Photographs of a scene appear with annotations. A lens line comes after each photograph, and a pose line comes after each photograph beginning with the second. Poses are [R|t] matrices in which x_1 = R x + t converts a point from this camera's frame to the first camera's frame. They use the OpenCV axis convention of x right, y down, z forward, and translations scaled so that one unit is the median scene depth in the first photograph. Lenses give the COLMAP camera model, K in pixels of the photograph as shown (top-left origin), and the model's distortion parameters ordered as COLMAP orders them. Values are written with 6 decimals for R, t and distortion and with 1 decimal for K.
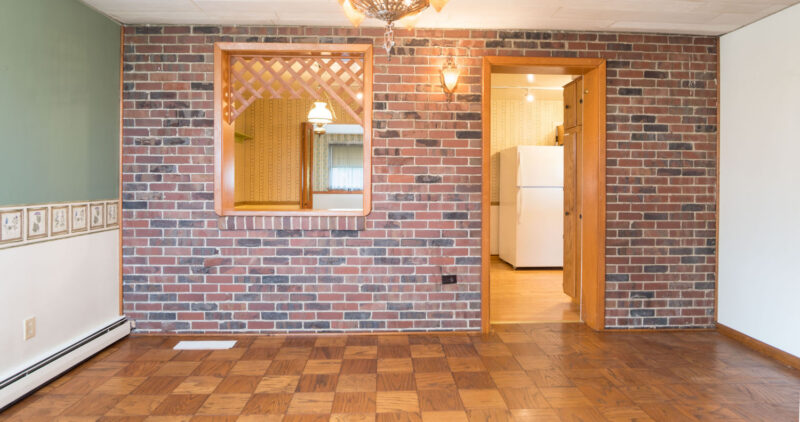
lens RADIAL K [[440.0, 0, 400.2], [0, 440.0, 182.1], [0, 0, 1]] dist [-0.017438, 0.000034]
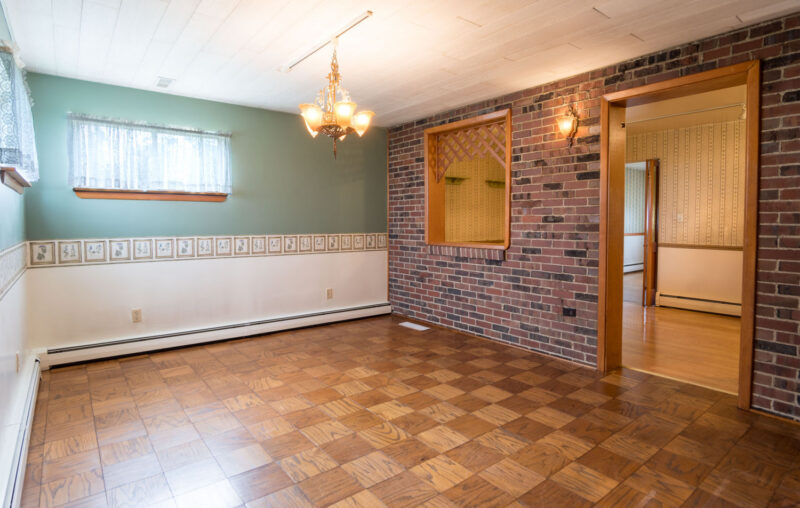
lens RADIAL K [[434.3, 0, 400.1], [0, 434.3, 237.4], [0, 0, 1]] dist [0.000118, 0.000380]
pose [[0.592427, 0.024312, -0.805257, 0.723367], [0.001312, 0.999514, 0.031142, 0.004687], [0.805623, -0.019506, 0.592108, 0.039707]]
